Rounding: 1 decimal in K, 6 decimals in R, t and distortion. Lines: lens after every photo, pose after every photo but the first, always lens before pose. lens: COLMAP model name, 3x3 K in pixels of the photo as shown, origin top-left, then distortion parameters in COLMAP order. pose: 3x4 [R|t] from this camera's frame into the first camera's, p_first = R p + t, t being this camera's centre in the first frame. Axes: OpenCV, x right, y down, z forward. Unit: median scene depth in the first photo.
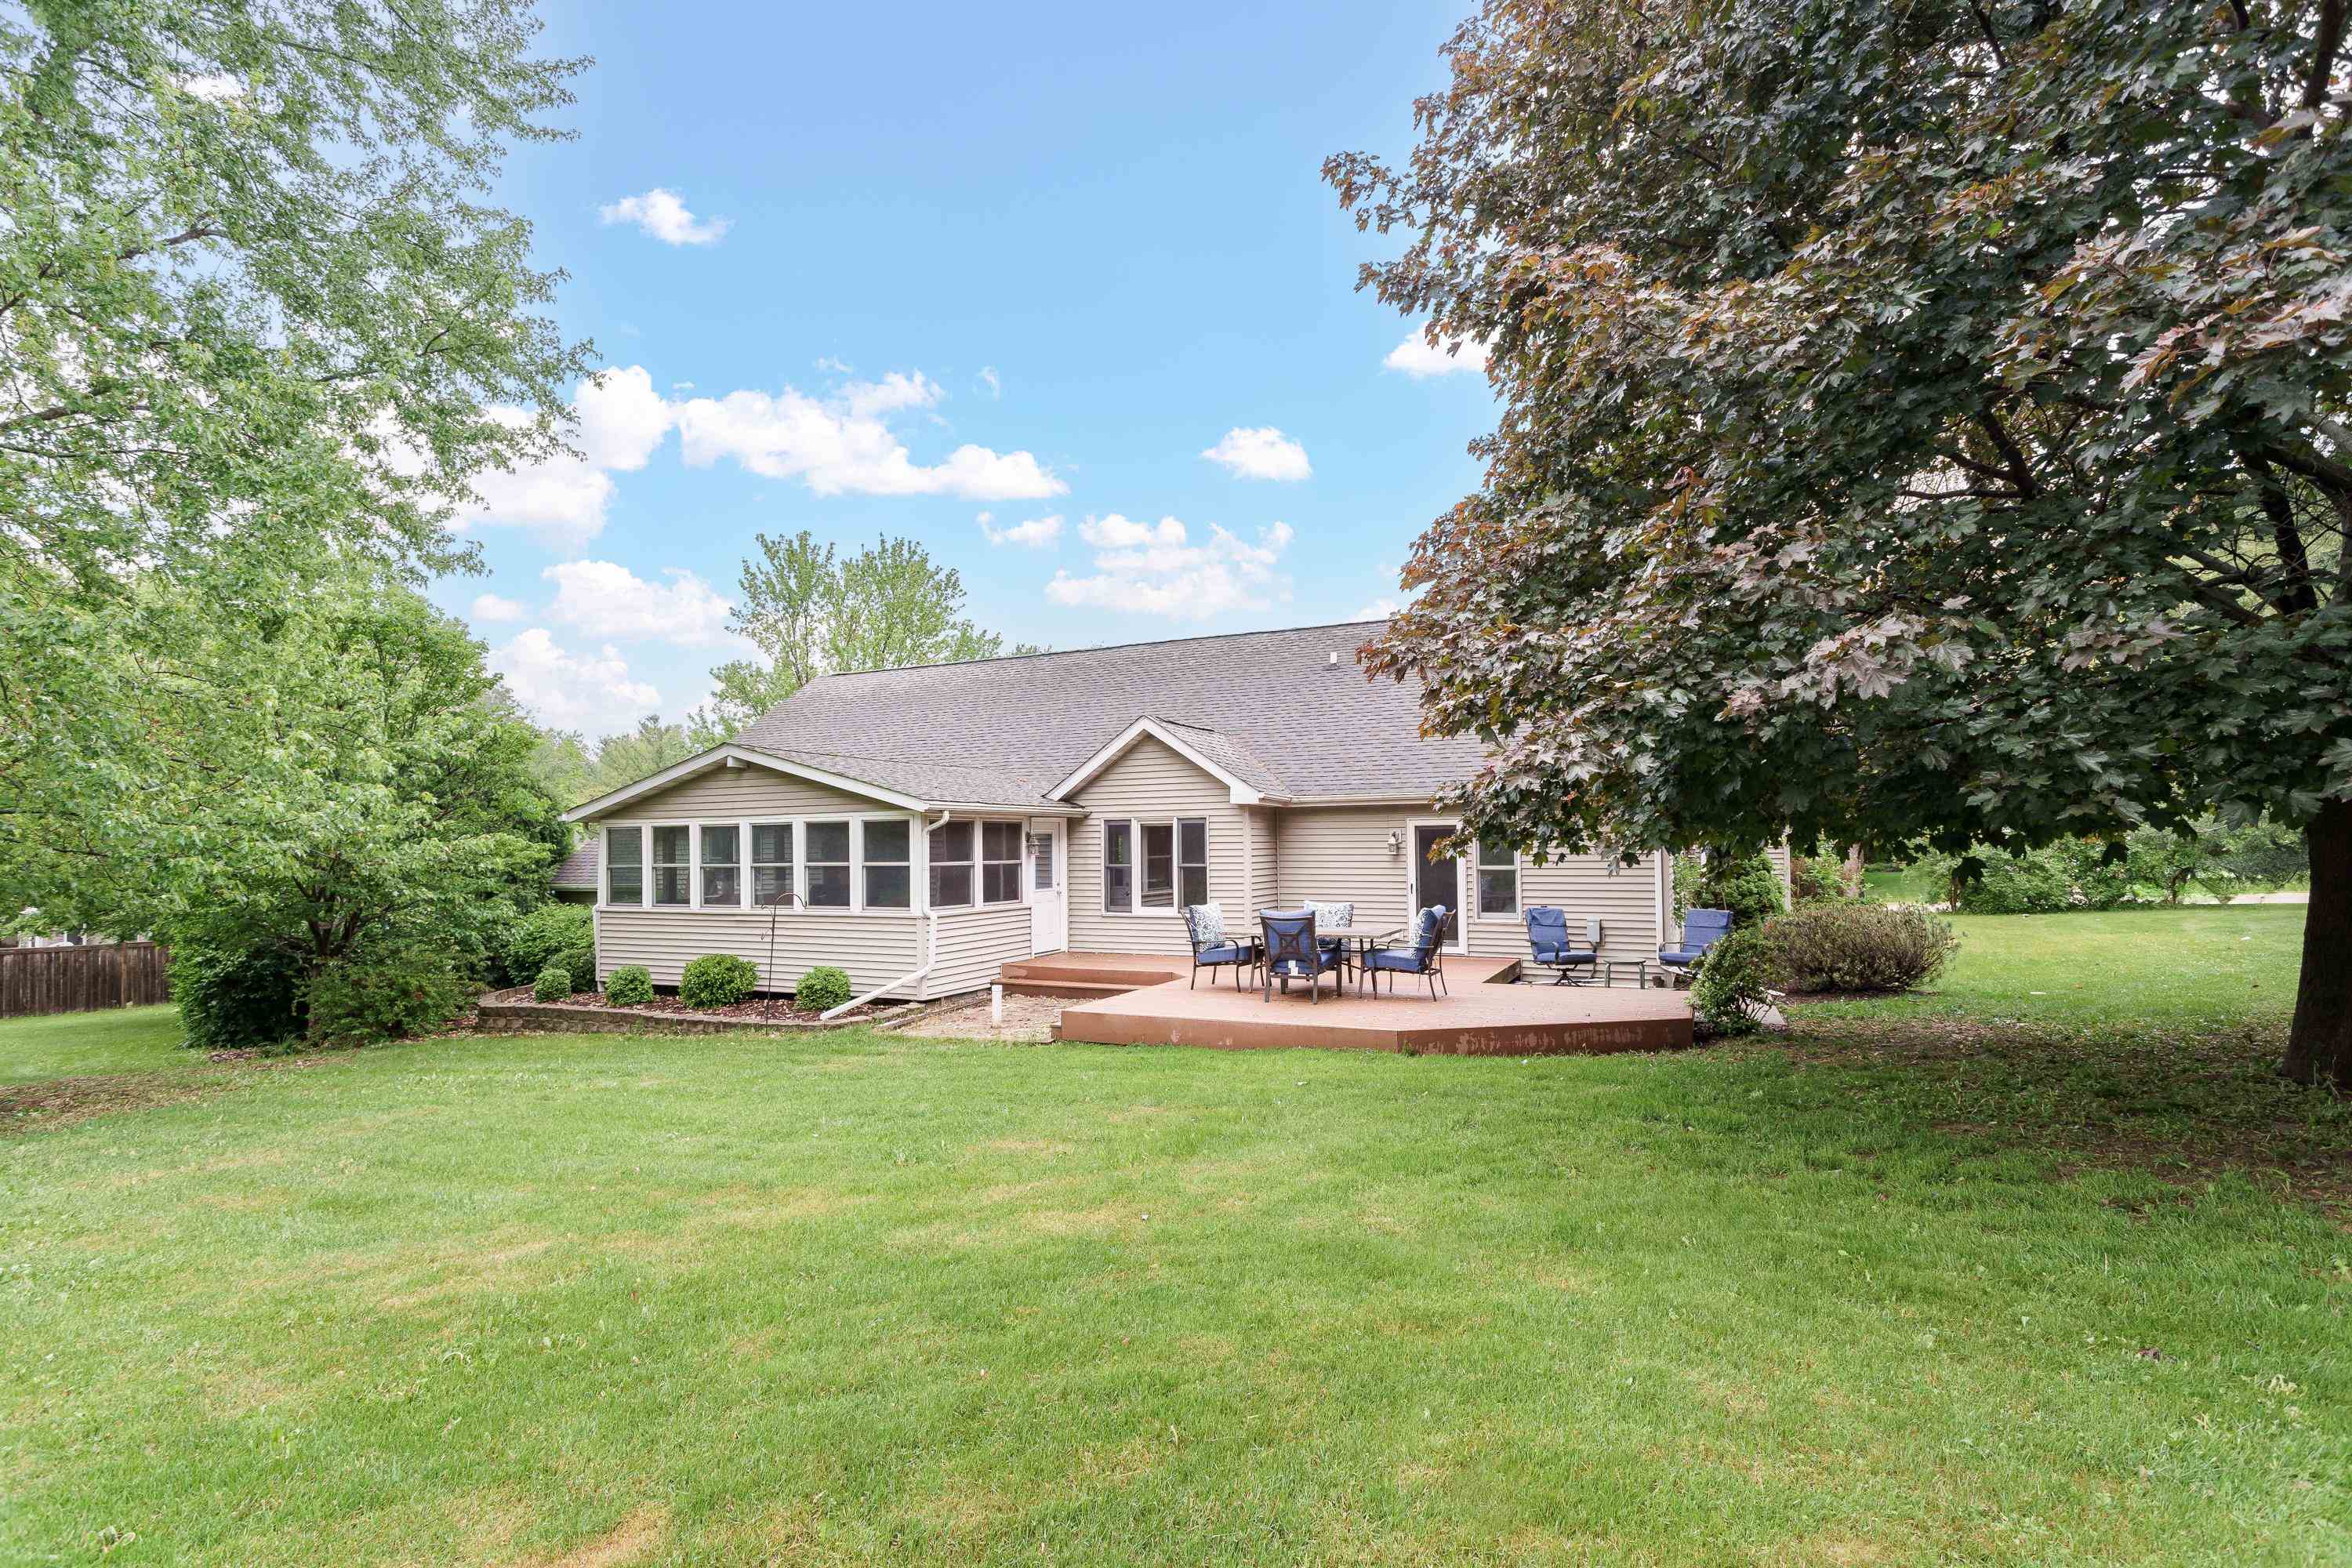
lens RADIAL K [[1157.3, 0, 1161.0], [0, 1157.3, 795.6], [0, 0, 1]] dist [-0.001871, 0.000295]
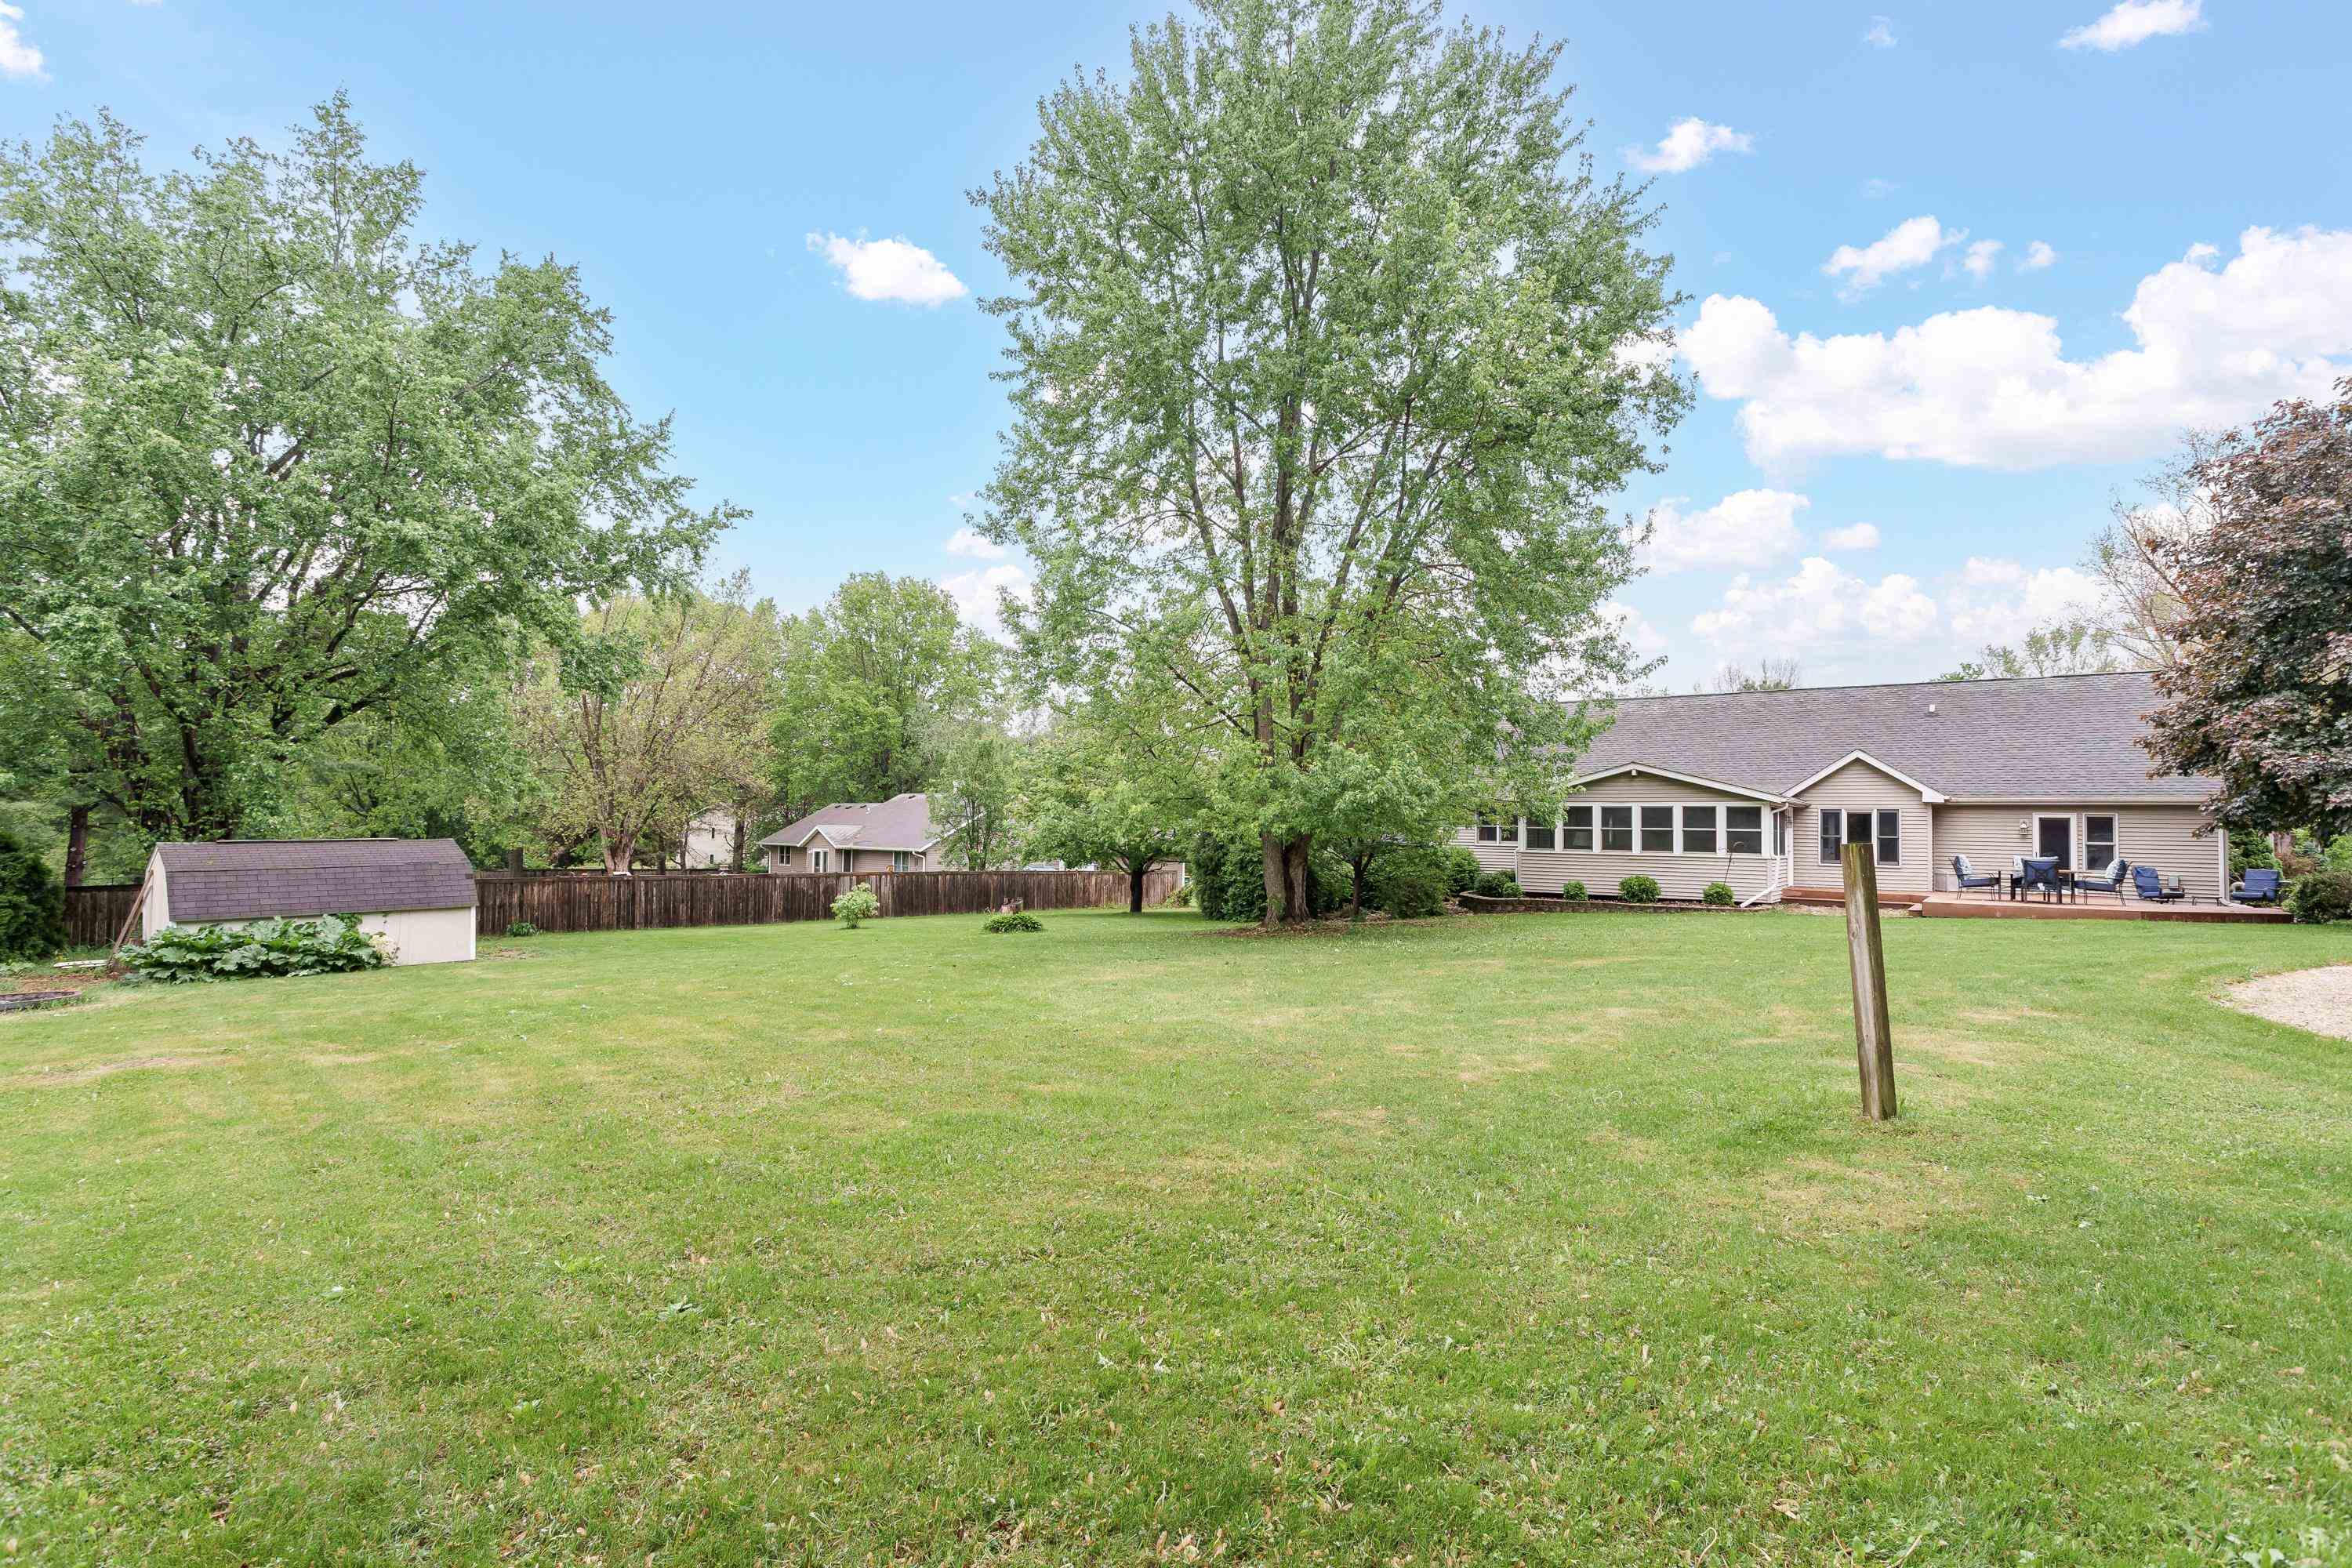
lens RADIAL K [[1157.3, 0, 1161.0], [0, 1157.3, 795.6], [0, 0, 1]] dist [-0.001871, 0.000295]
pose [[0.989130, 0.024508, -0.144986, -0.810550], [-0.022050, 0.999585, 0.018536, -0.009290], [0.145380, -0.015138, 0.989260, -0.864311]]
